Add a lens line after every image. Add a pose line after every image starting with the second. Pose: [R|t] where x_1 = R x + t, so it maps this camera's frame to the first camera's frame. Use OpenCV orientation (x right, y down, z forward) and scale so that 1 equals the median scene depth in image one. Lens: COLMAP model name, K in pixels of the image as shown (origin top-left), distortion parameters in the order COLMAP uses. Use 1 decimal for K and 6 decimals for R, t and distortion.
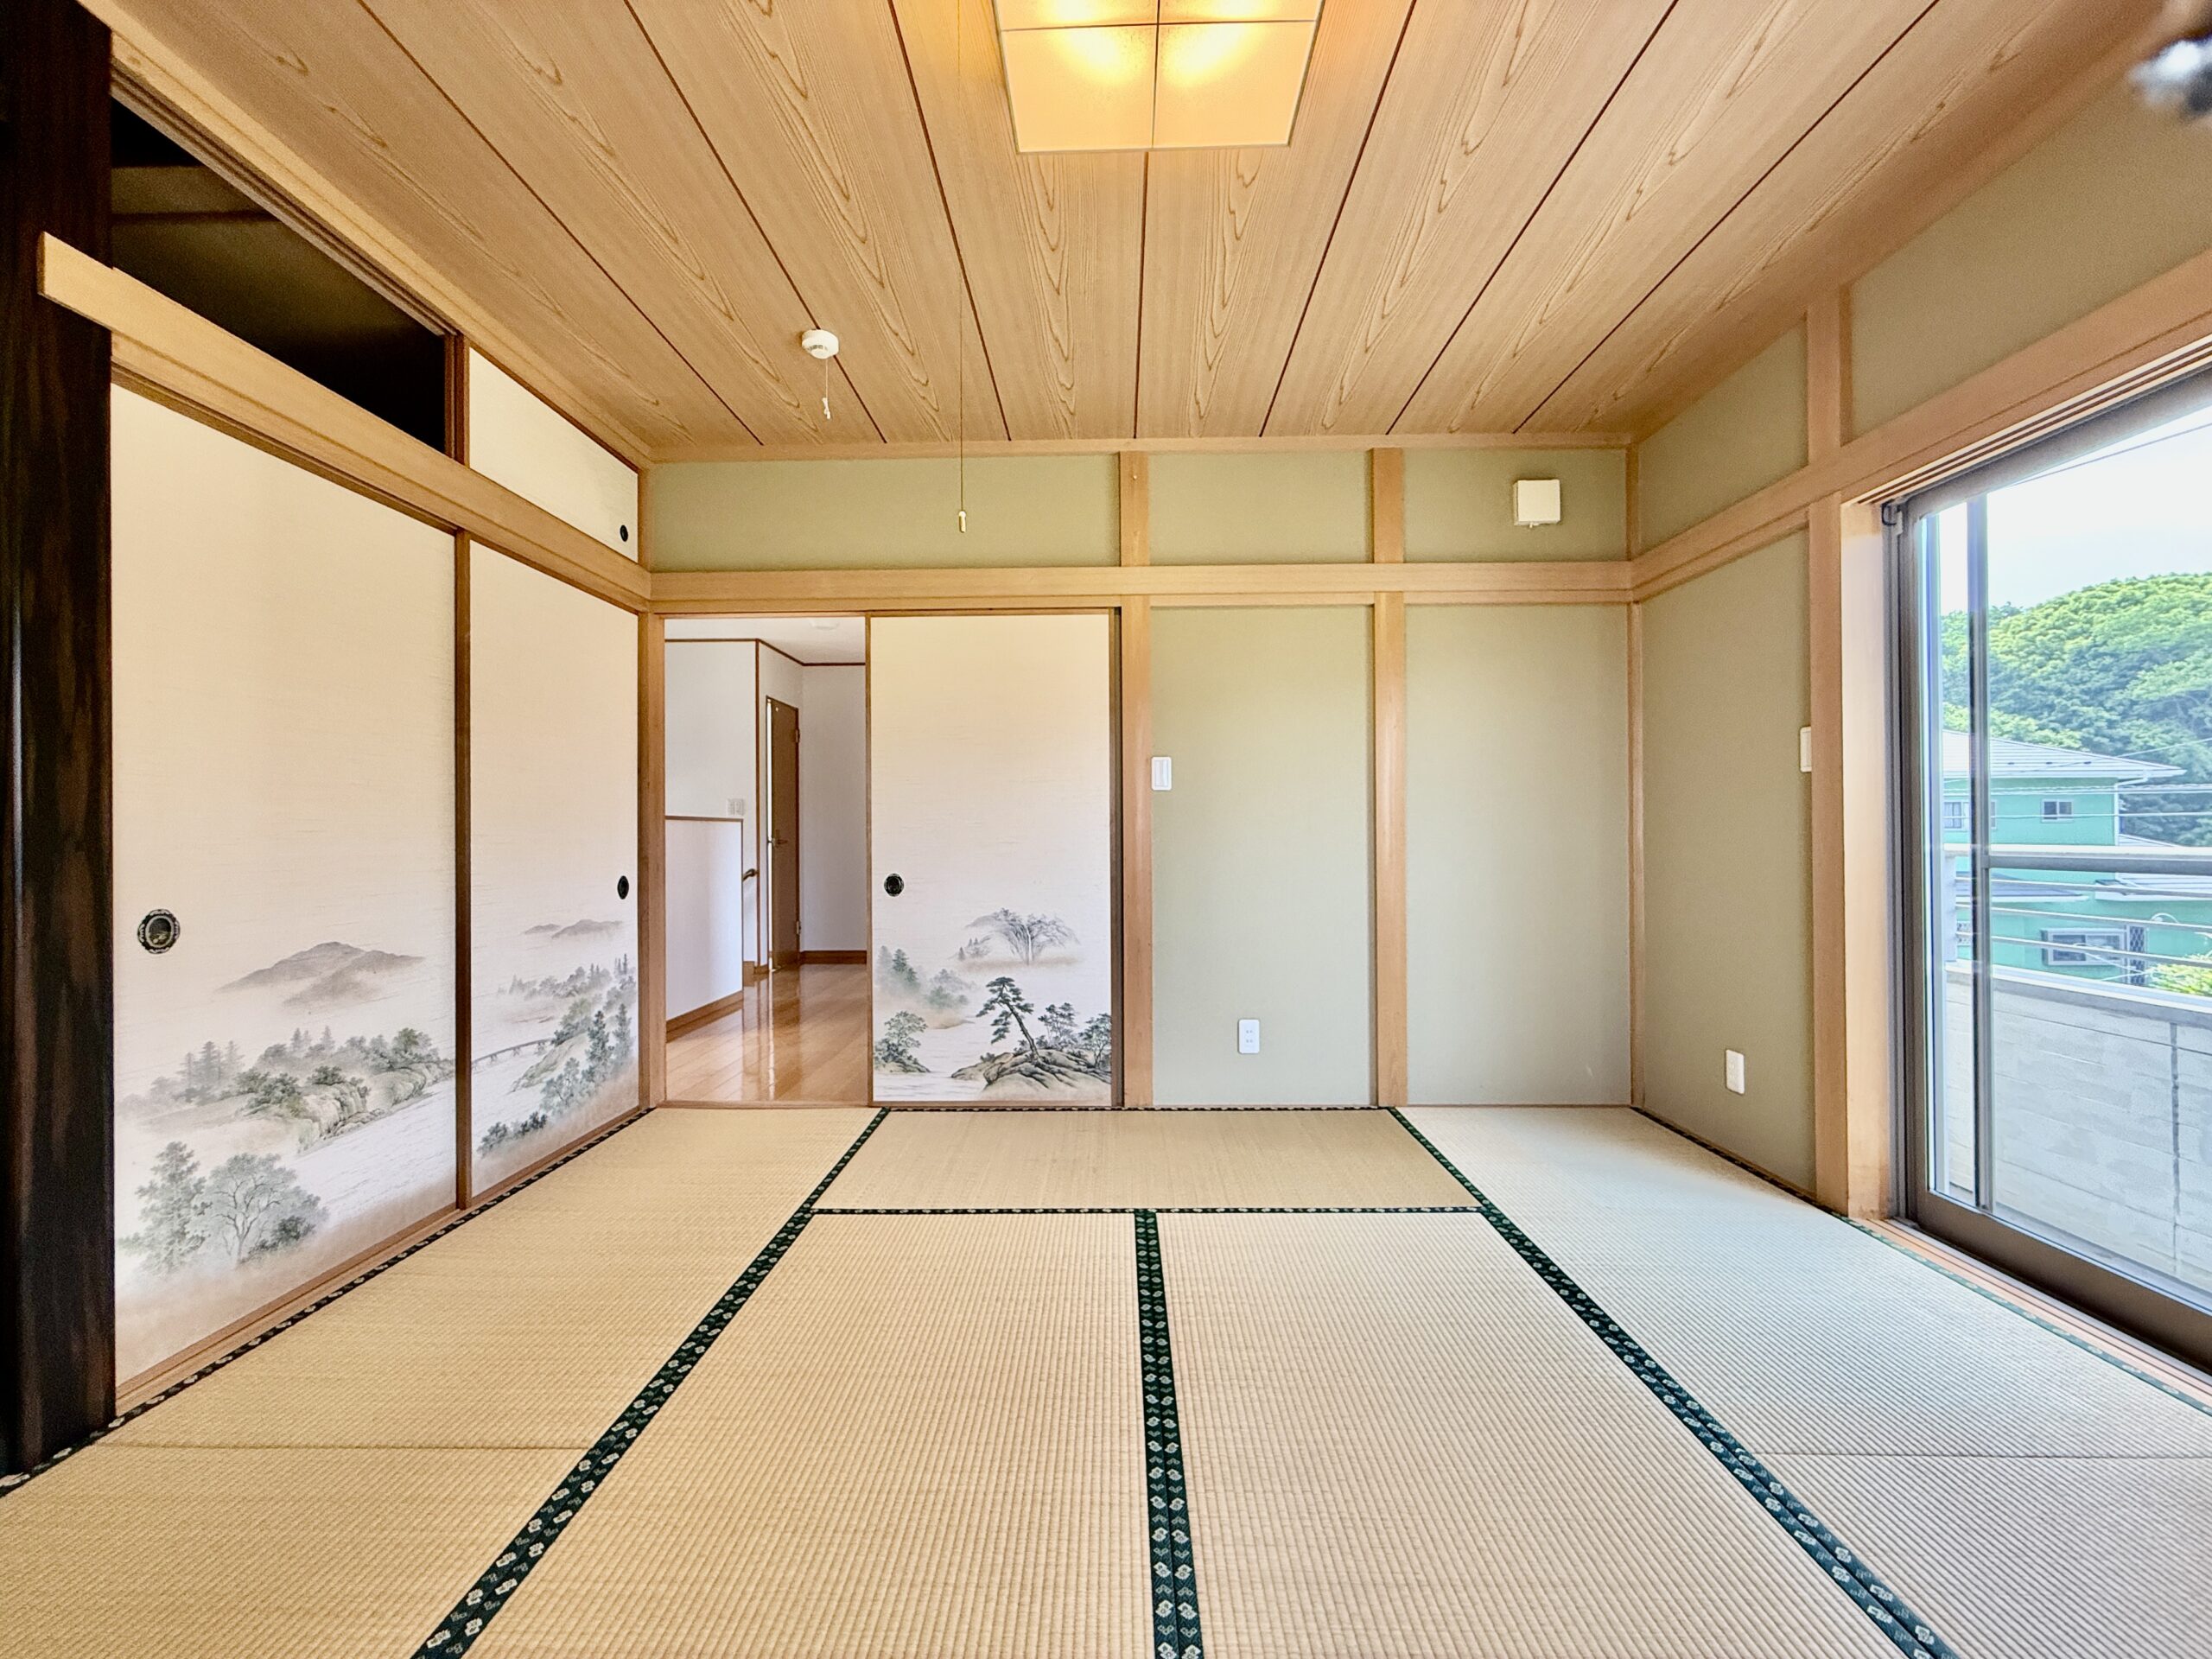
lens RADIAL K [[881.2, 0, 1105.0], [0, 881.2, 832.8], [0, 0, 1]] dist [-0.000705, 0.000633]
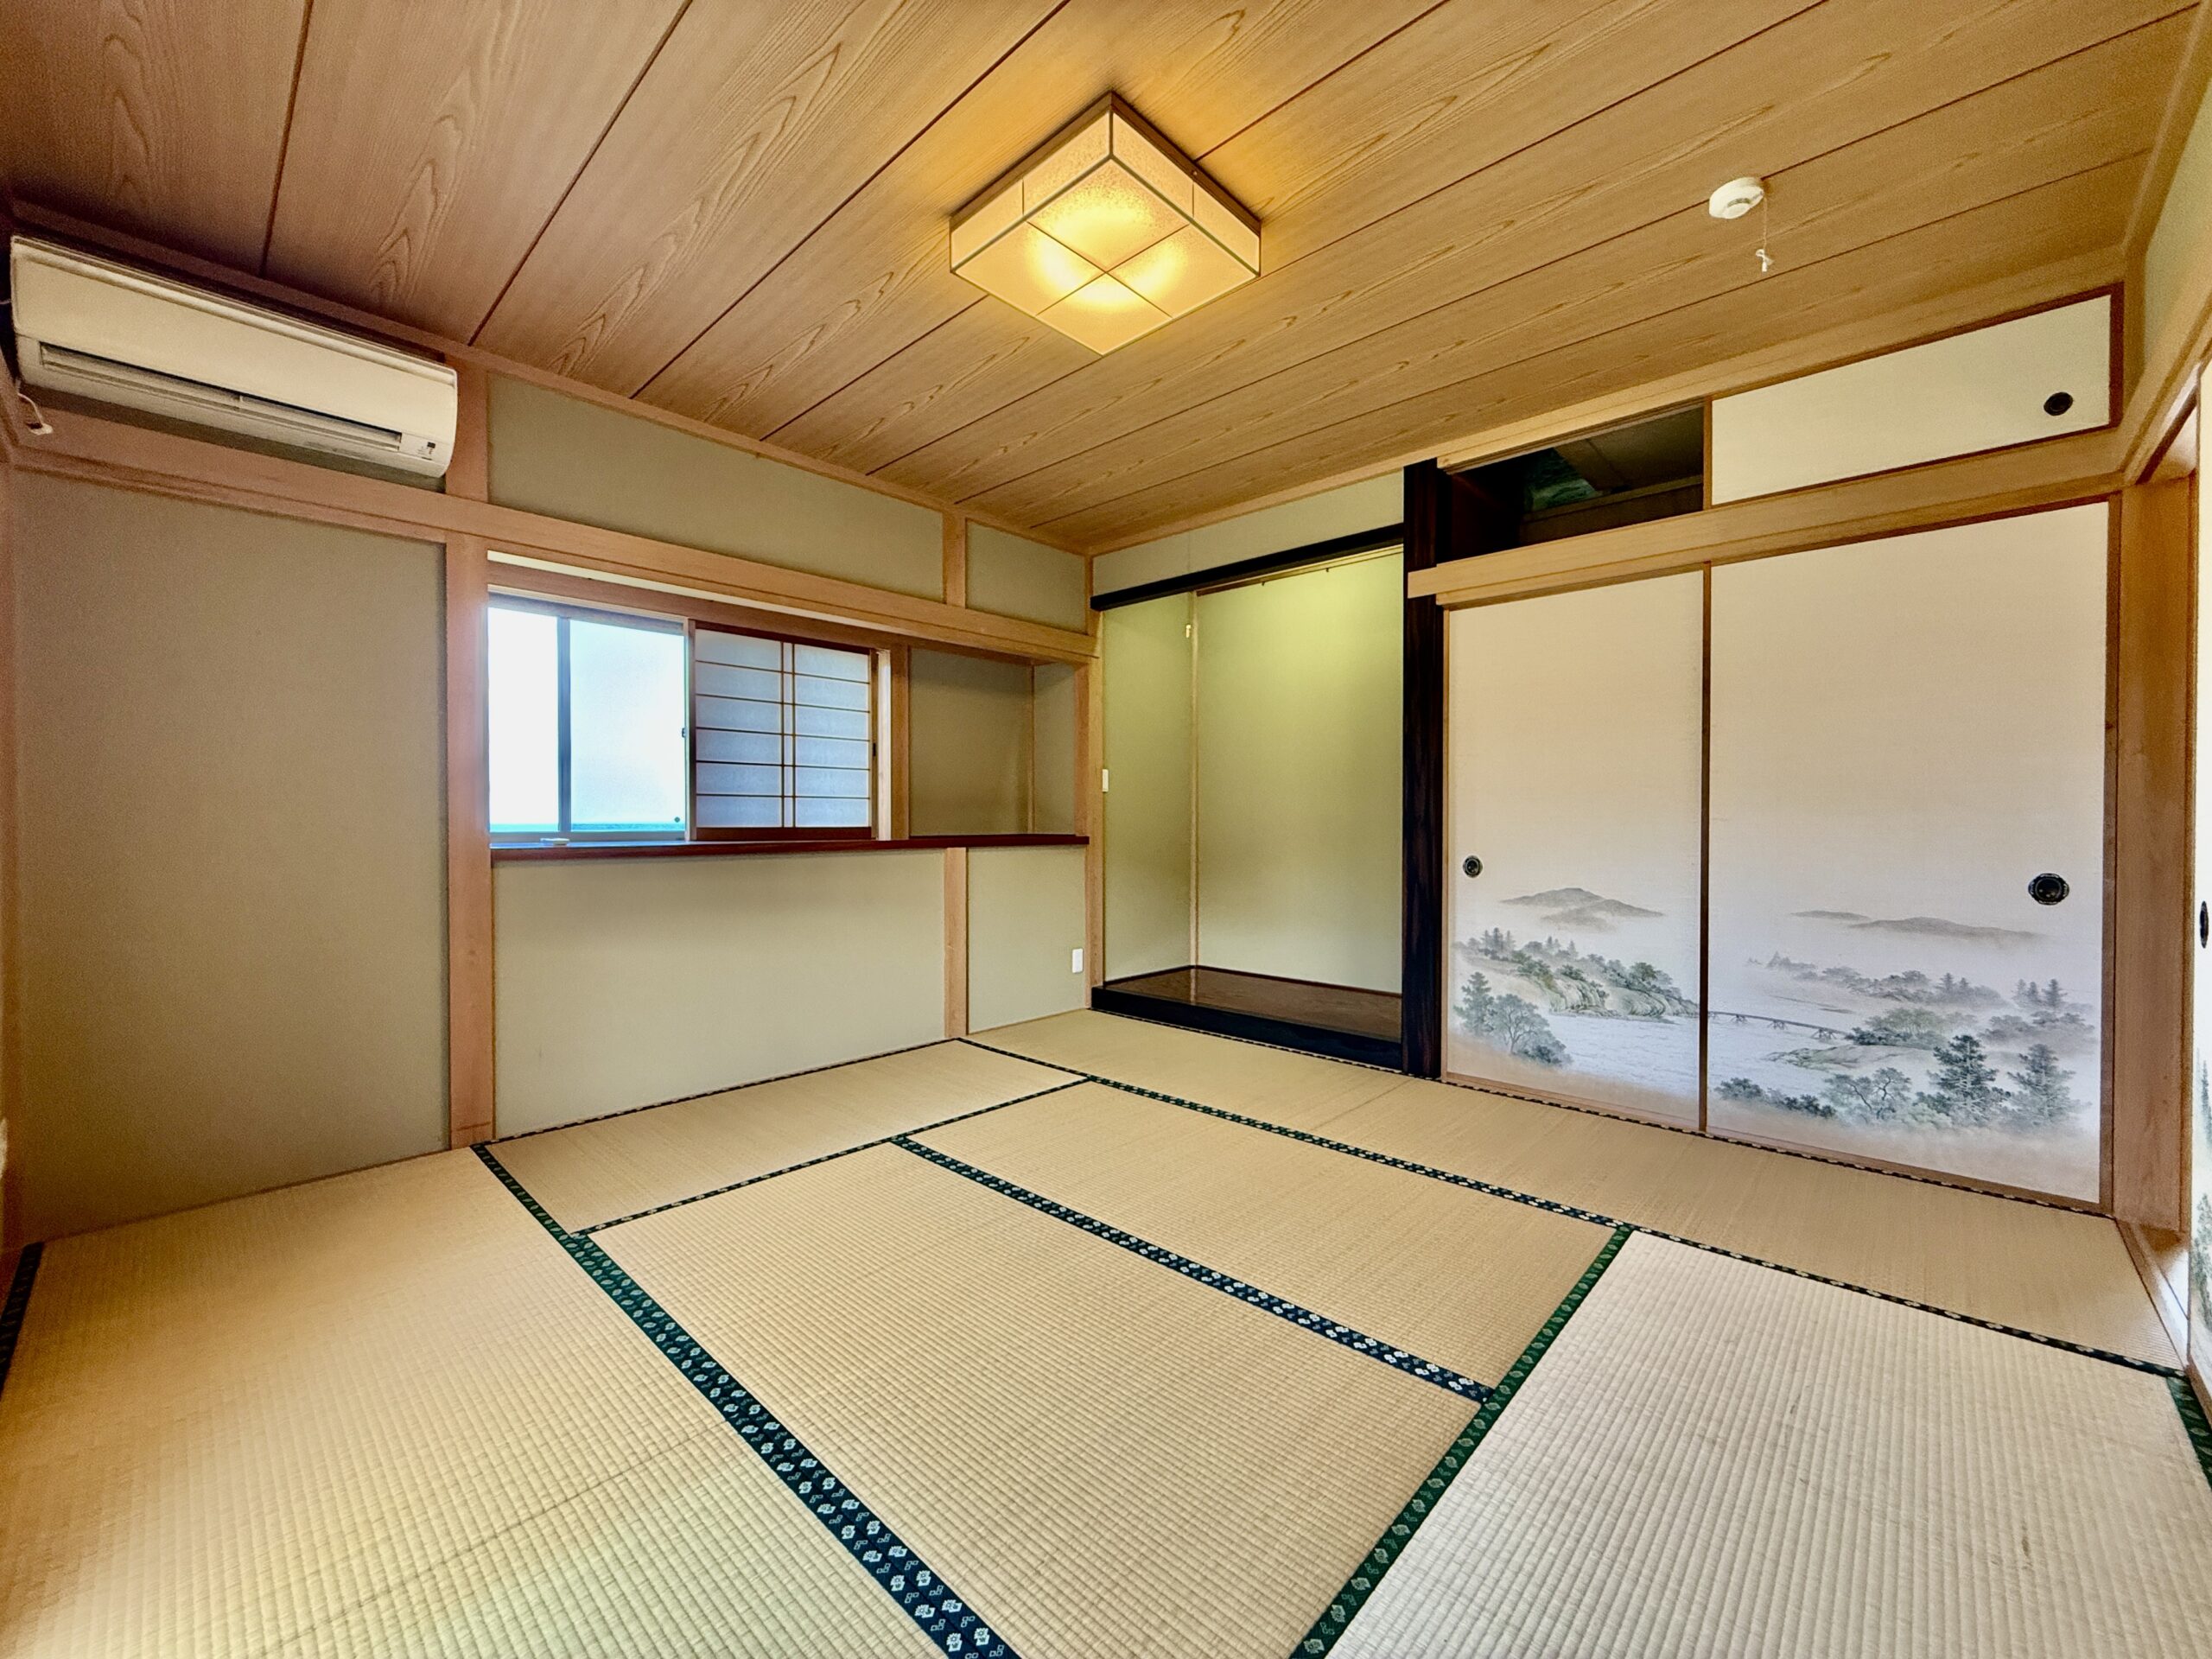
lens RADIAL K [[881.2, 0, 1095.4], [0, 881.2, 830.7], [0, 0, 1]] dist [-0.000705, 0.000633]
pose [[-0.677483, 0.015802, -0.735369, 0.701399], [0.008407, 0.999870, 0.013740, -0.005054], [0.735491, 0.003126, -0.677528, 1.192600]]
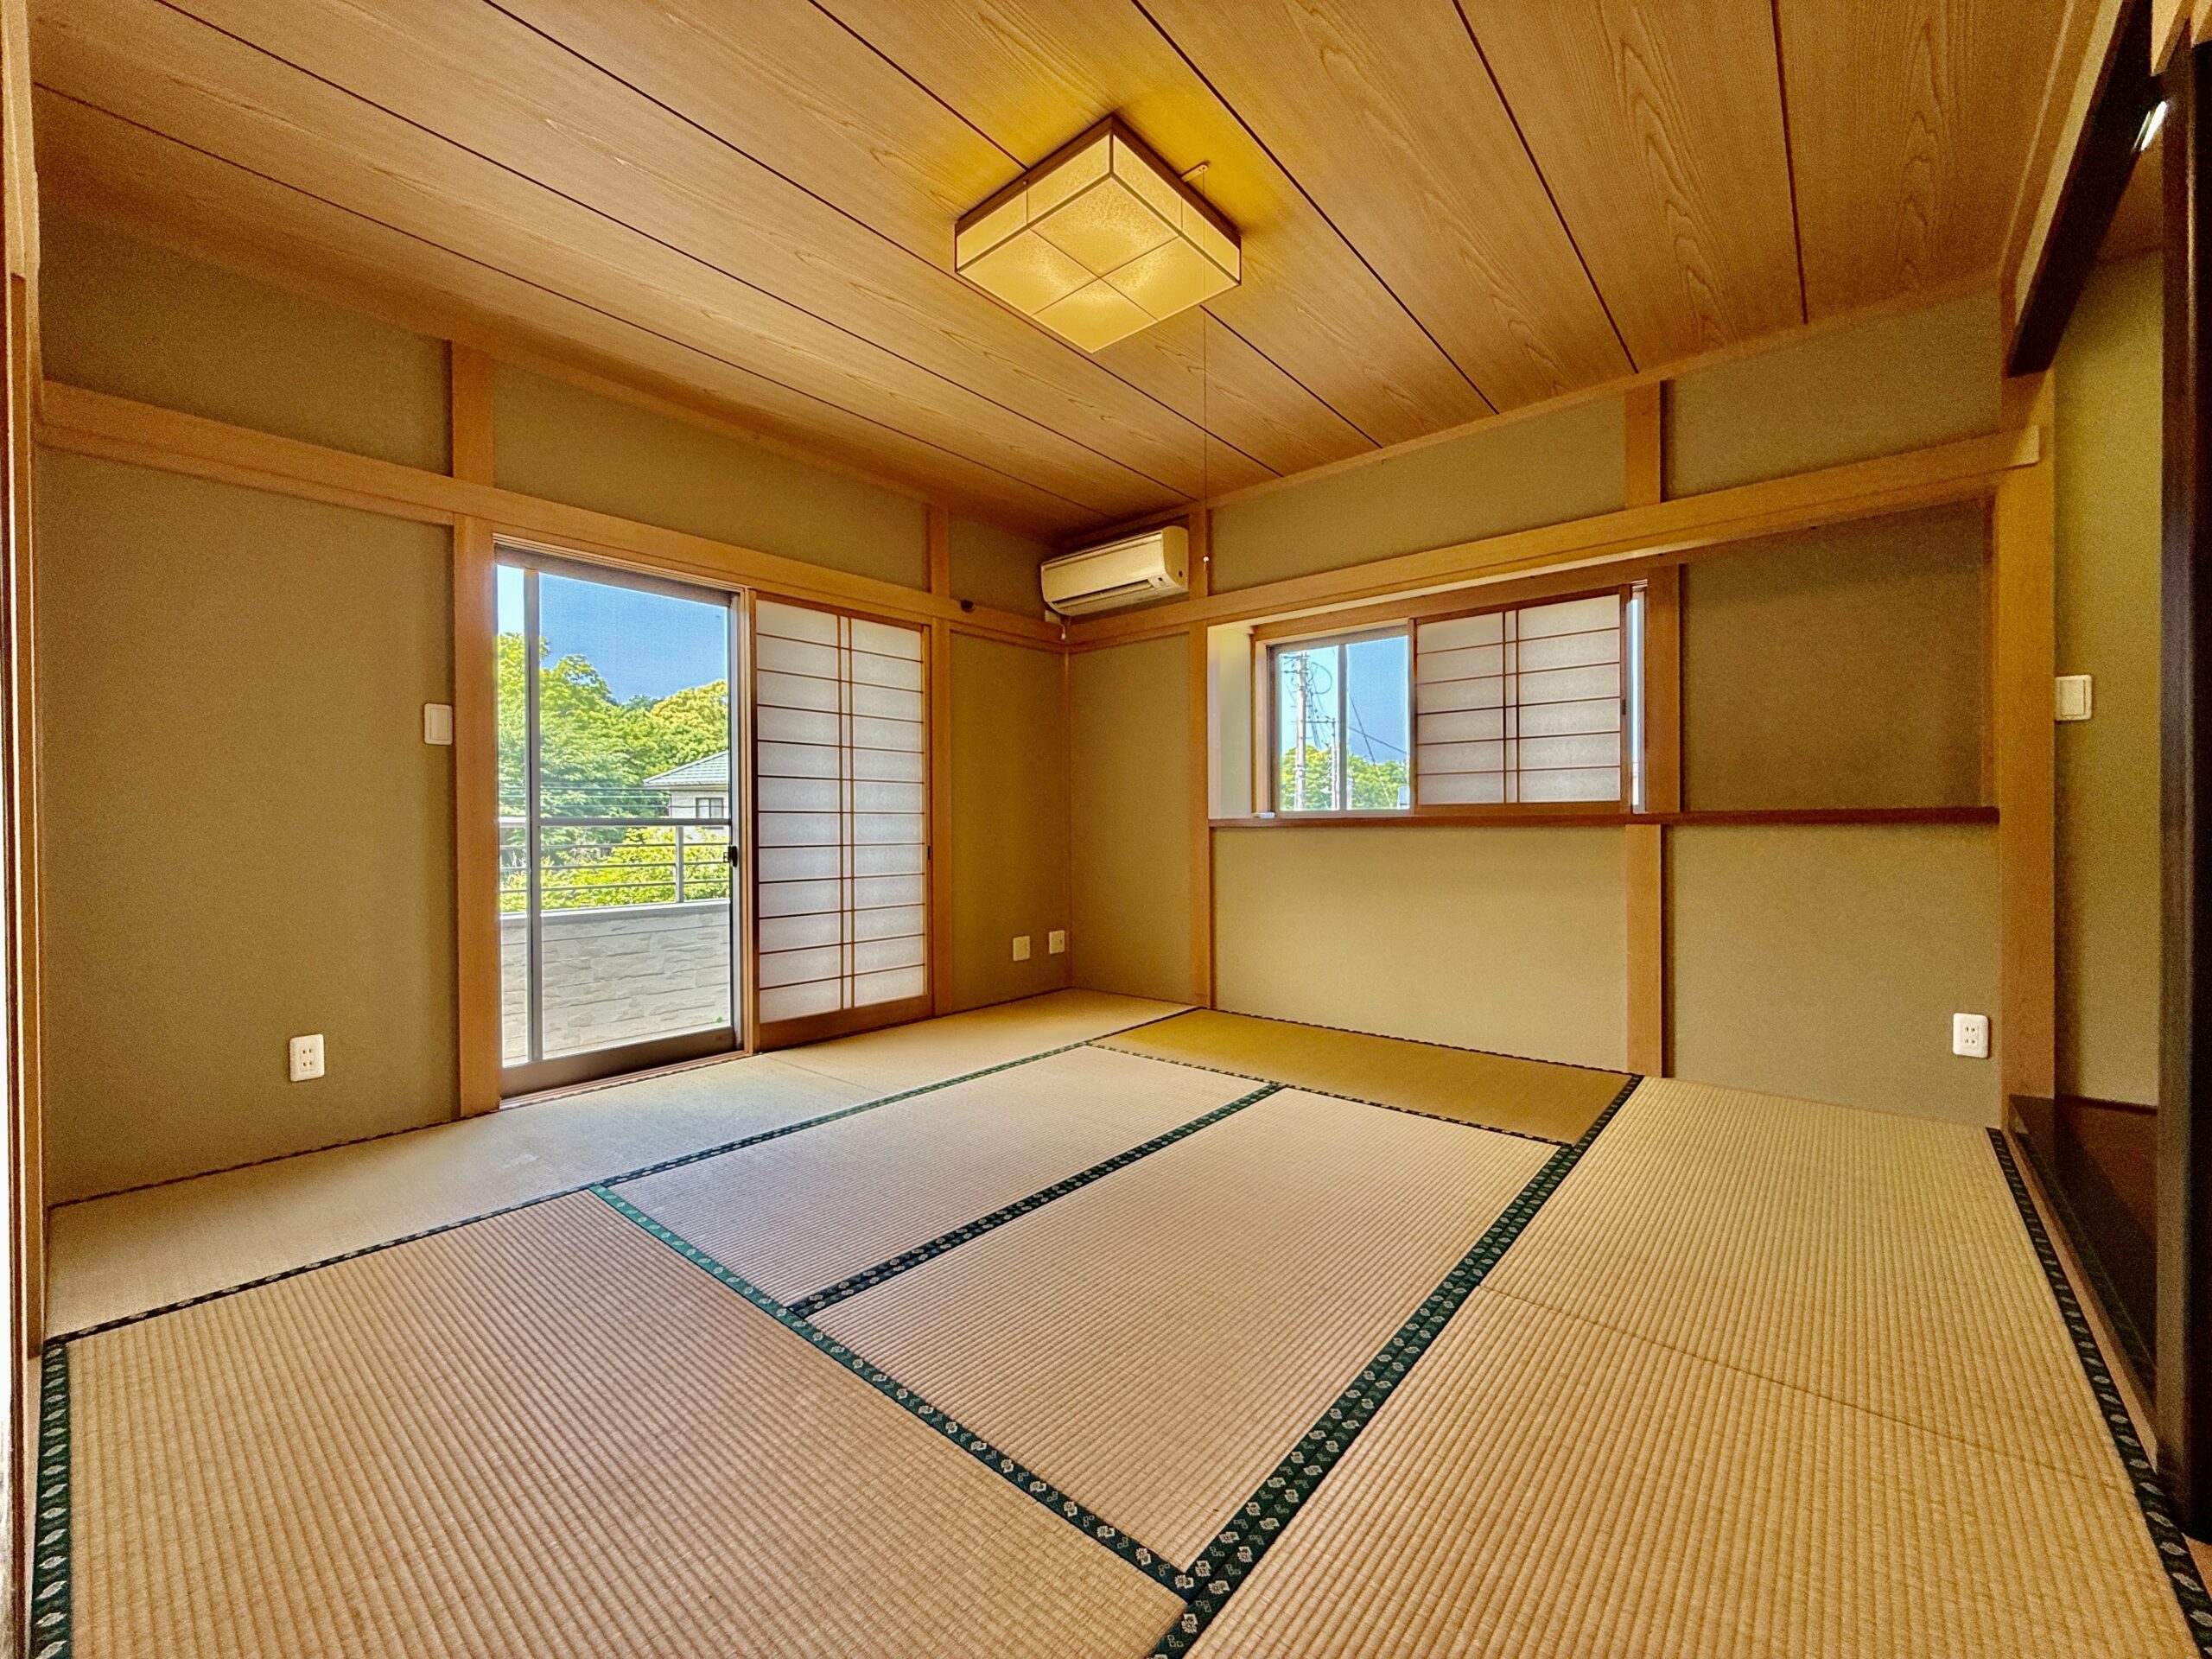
lens RADIAL K [[881.2, 0, 1105.3], [0, 881.2, 826.7], [0, 0, 1]] dist [-0.000705, 0.000633]
pose [[-0.771238, 0.012175, 0.636430, -0.572288], [0.010103, 0.999925, -0.006885, 0.053044], [-0.636466, 0.001119, -0.771304, 1.337386]]
